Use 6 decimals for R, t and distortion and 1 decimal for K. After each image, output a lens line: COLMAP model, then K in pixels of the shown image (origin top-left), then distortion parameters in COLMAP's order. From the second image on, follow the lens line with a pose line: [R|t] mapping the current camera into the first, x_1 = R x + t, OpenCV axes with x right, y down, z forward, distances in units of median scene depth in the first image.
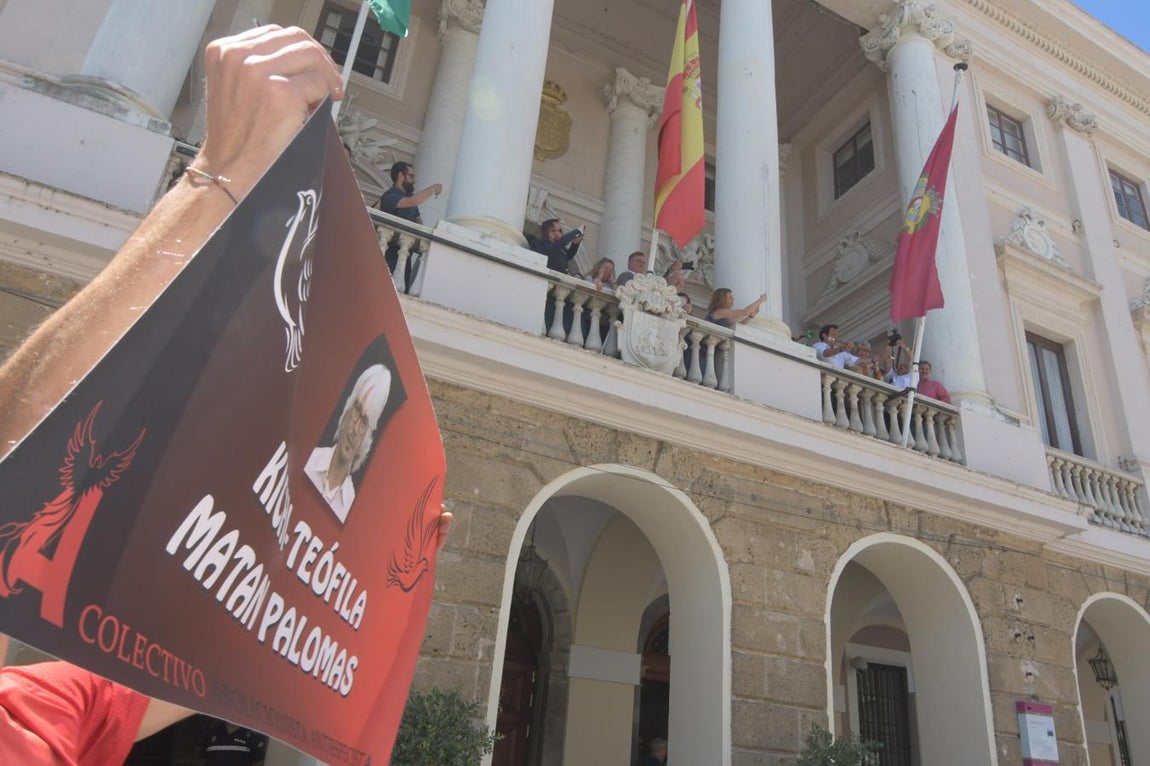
lens RADIAL K [[831.0, 0, 575.0], [0, 831.0, 383.0], [0, 0, 1]] dist [0.029126, -0.003617]
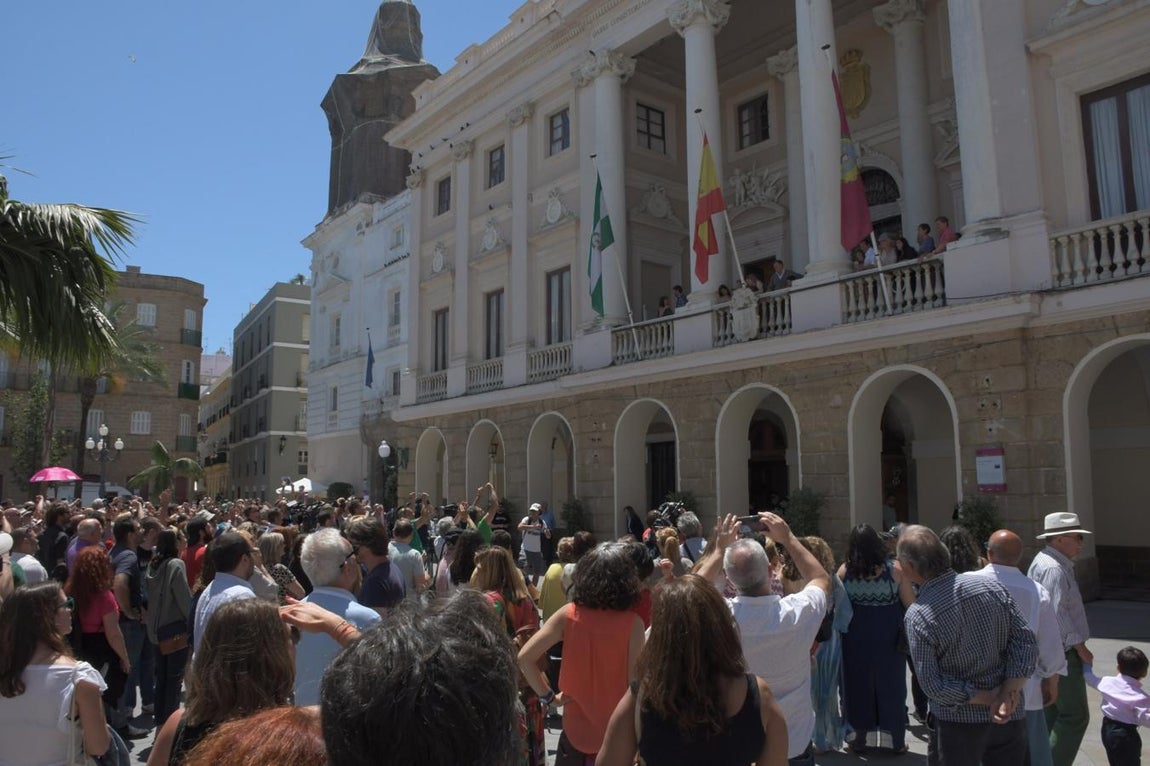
lens RADIAL K [[831.0, 0, 575.0], [0, 831.0, 383.0], [0, 0, 1]] dist [0.029126, -0.003617]
pose [[0.190161, -0.210002, -0.959030, 1.807478], [0.440367, 0.891316, -0.107857, 0.113400], [0.877449, -0.401815, 0.261971, 0.020672]]
